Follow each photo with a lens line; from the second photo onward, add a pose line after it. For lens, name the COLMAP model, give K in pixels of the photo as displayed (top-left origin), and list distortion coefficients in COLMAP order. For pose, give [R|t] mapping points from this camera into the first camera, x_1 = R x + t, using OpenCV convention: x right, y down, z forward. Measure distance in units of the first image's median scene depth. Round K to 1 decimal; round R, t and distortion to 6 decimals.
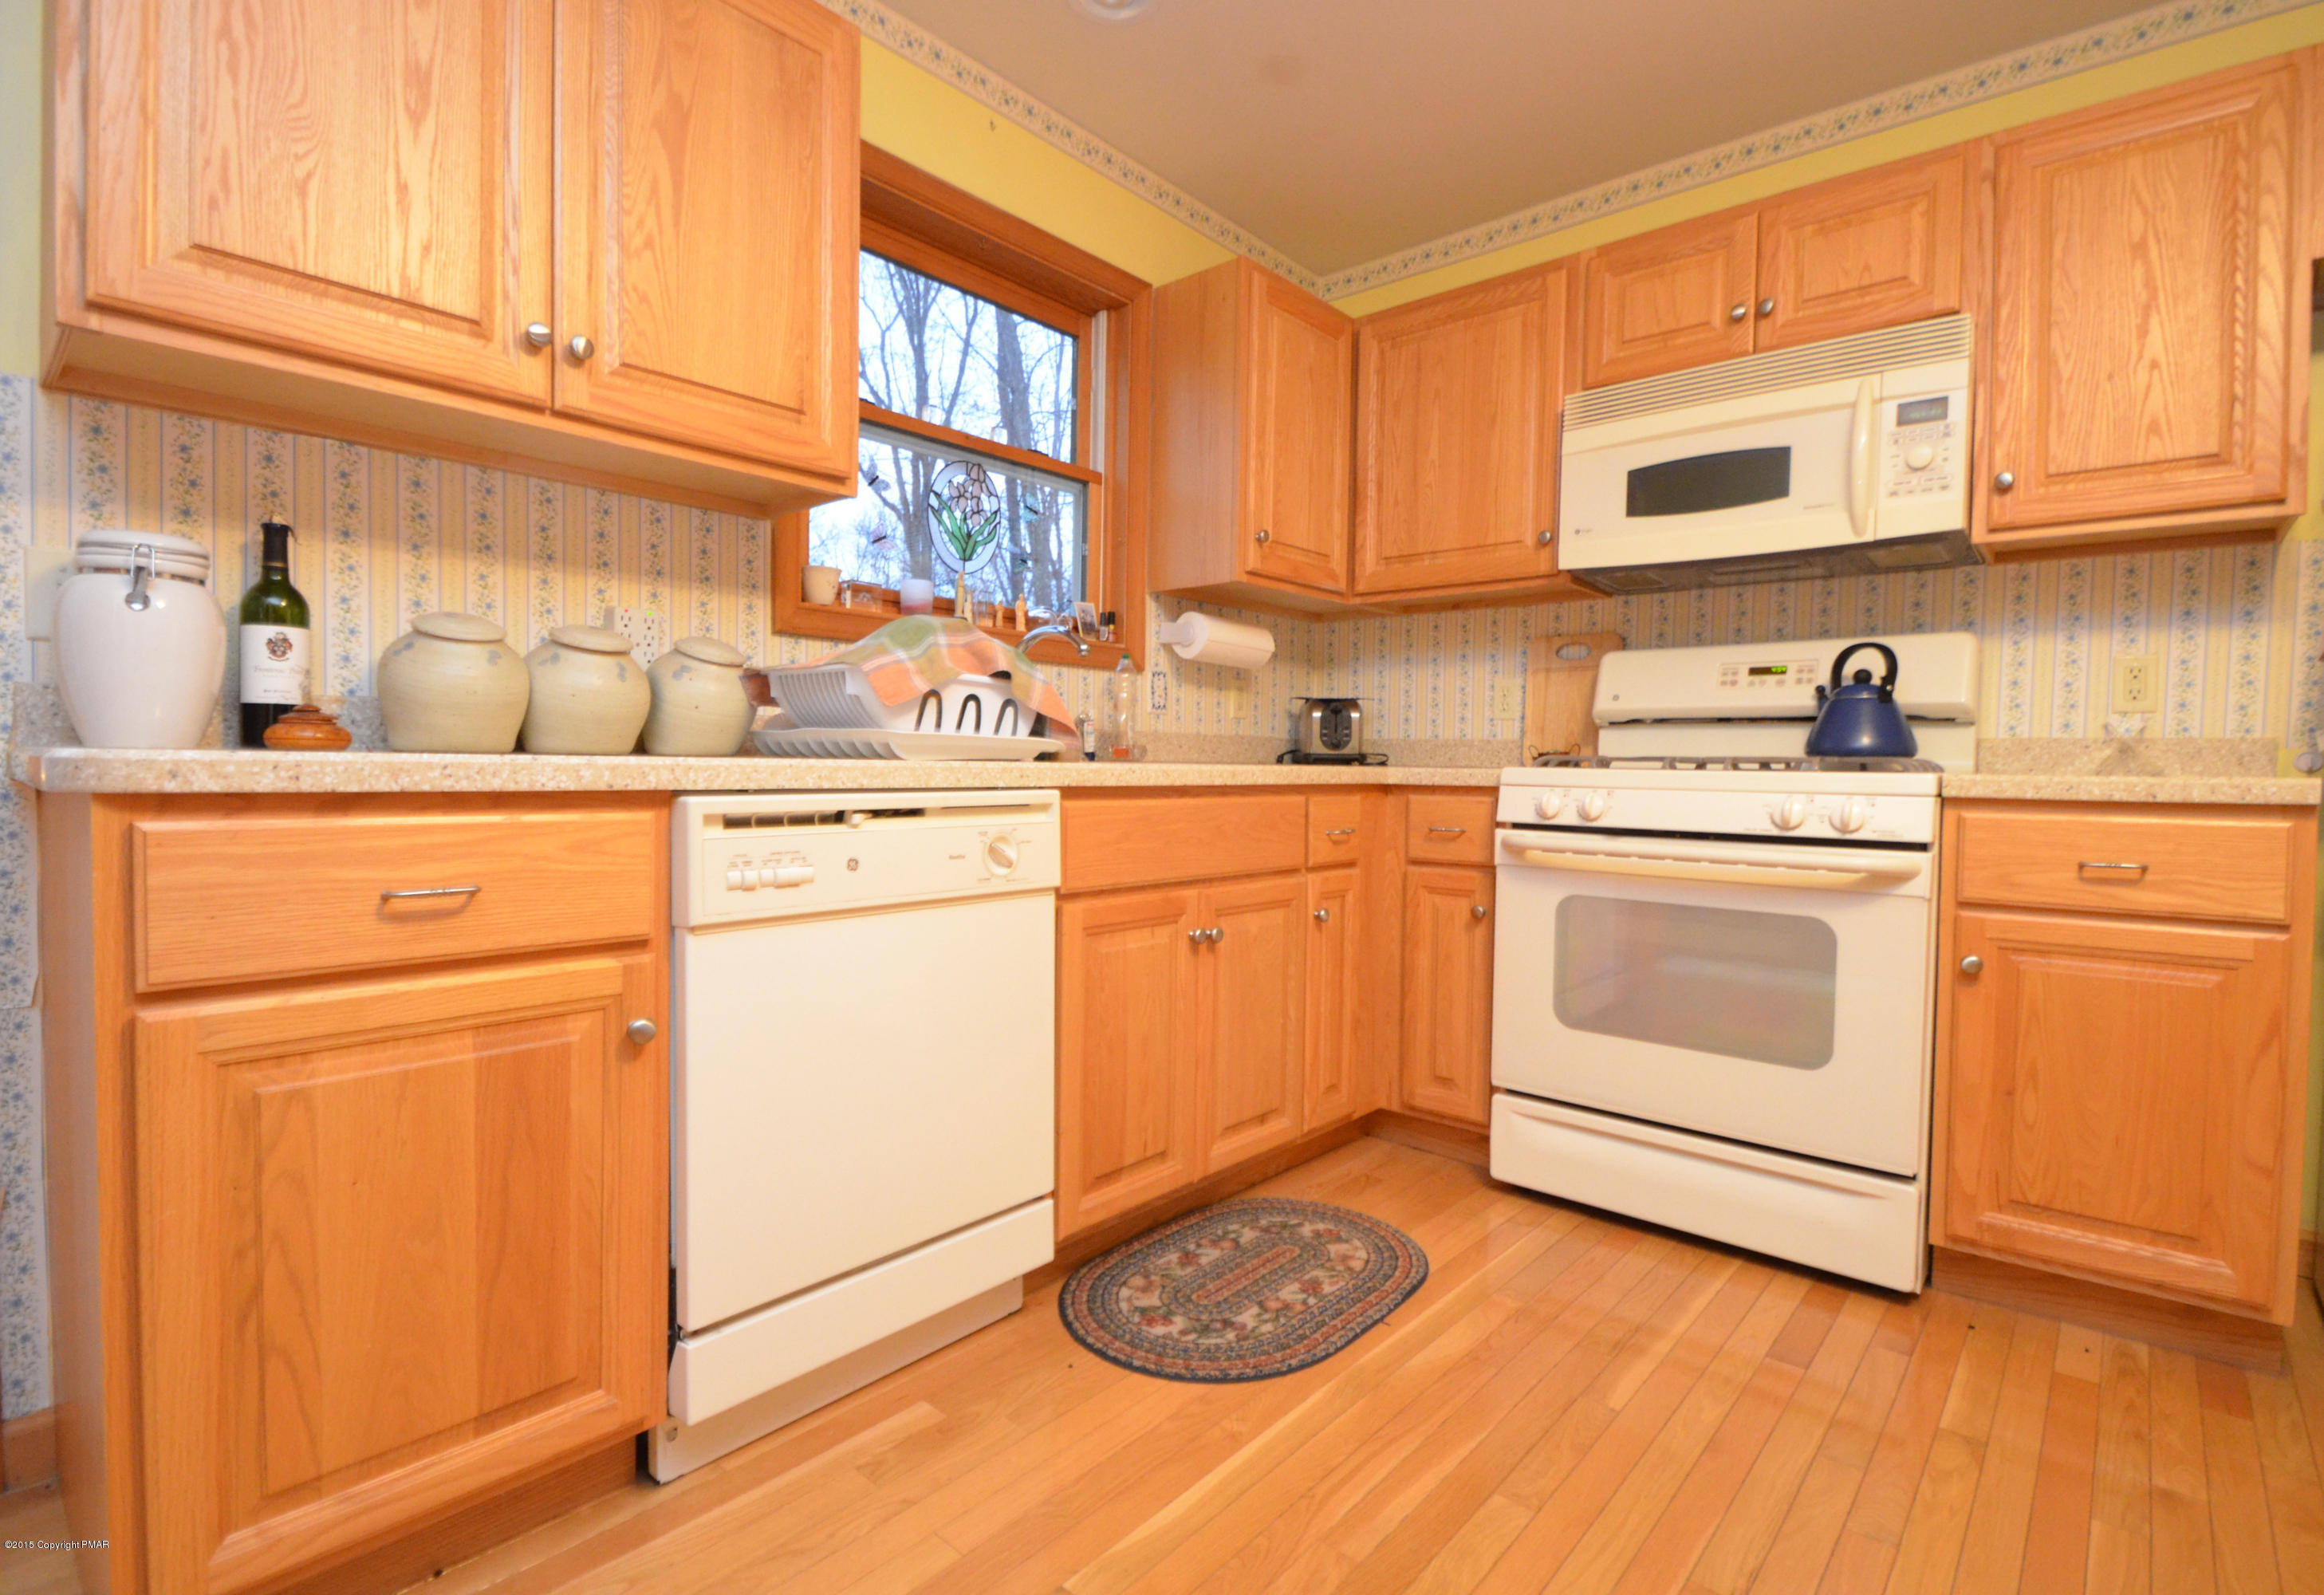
lens RADIAL K [[1085.1, 0, 1156.3], [0, 1085.1, 803.9], [0, 0, 1]] dist [-0.002577, -0.004321]
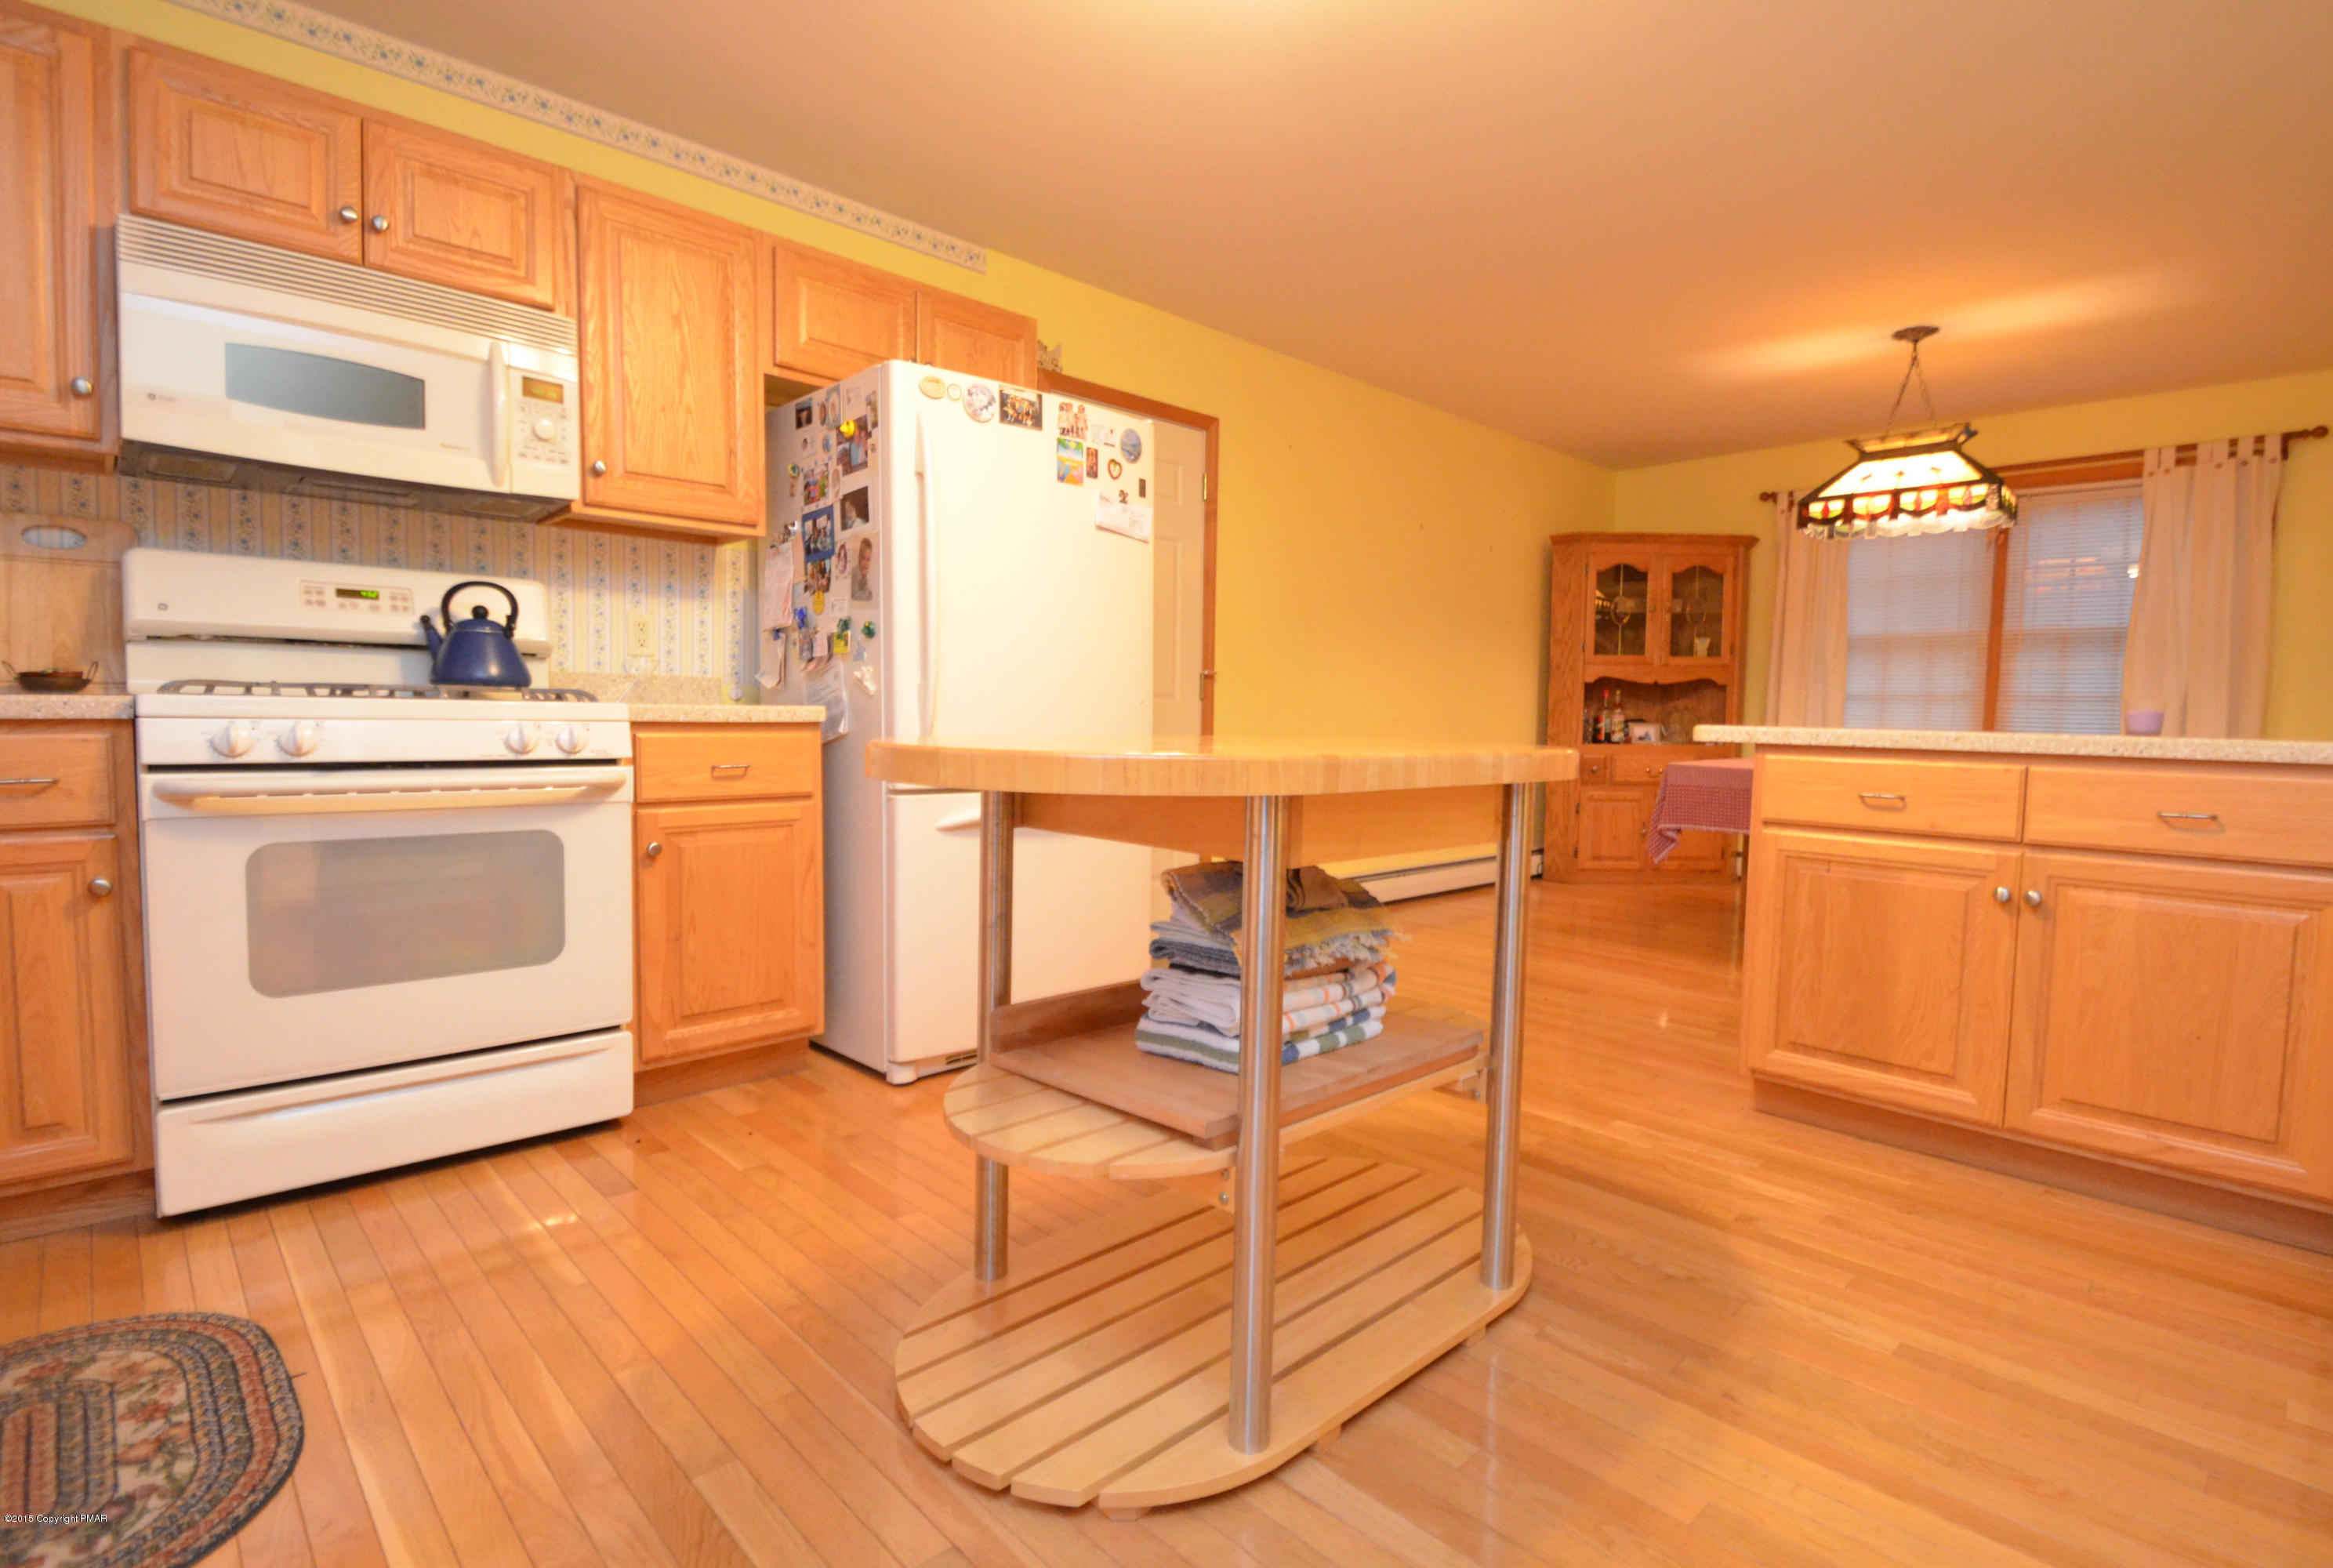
lens RADIAL K [[1142.3, 0, 1170.3], [0, 1142.3, 789.7], [0, 0, 1]] dist [-0.001973, -0.002623]
pose [[0.082670, -0.078780, 0.993458, -0.522319], [0.019556, 0.996807, 0.077418, -0.016718], [-0.996385, 0.013028, 0.083947, 0.244895]]
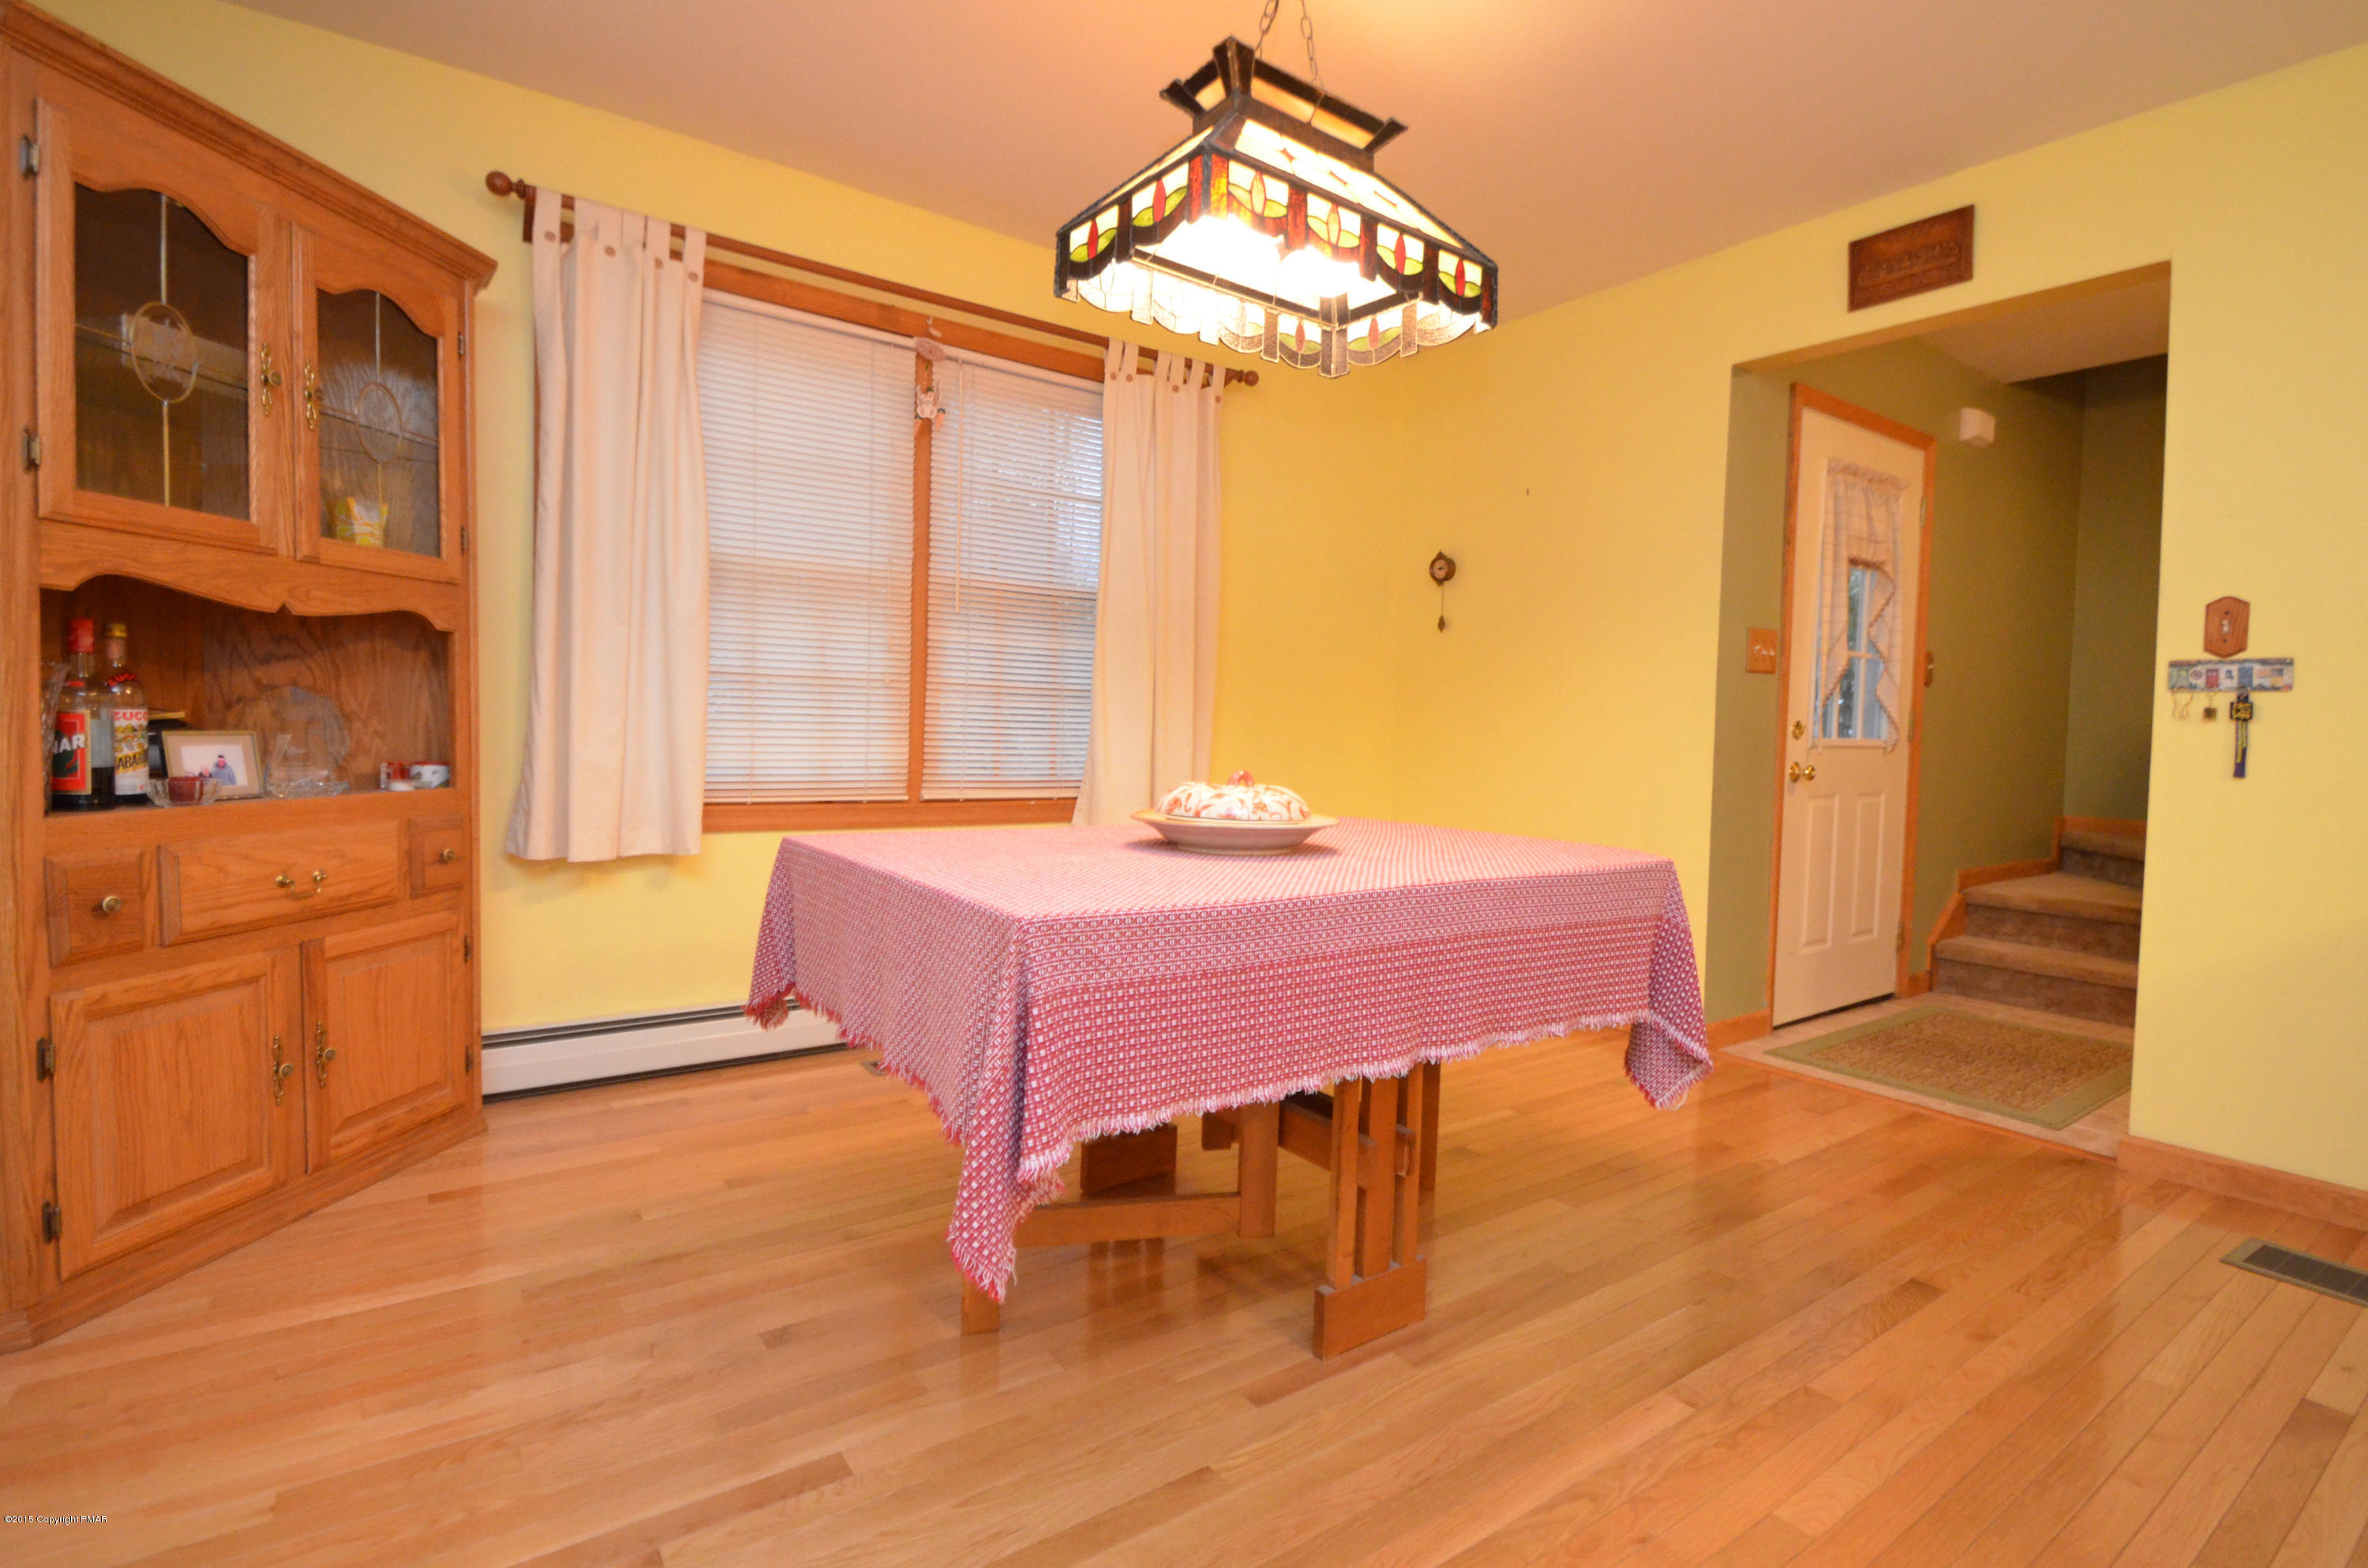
lens RADIAL K [[1104.1, 0, 1200.0], [0, 1104.1, 781.9], [0, 0, 1]] dist [0.001664, 0.000083]
pose [[-0.979067, -0.040868, 0.199391, 1.715657], [-0.024803, 0.996289, 0.082414, 0.009624], [-0.202019, 0.075743, -0.976448, -0.007619]]
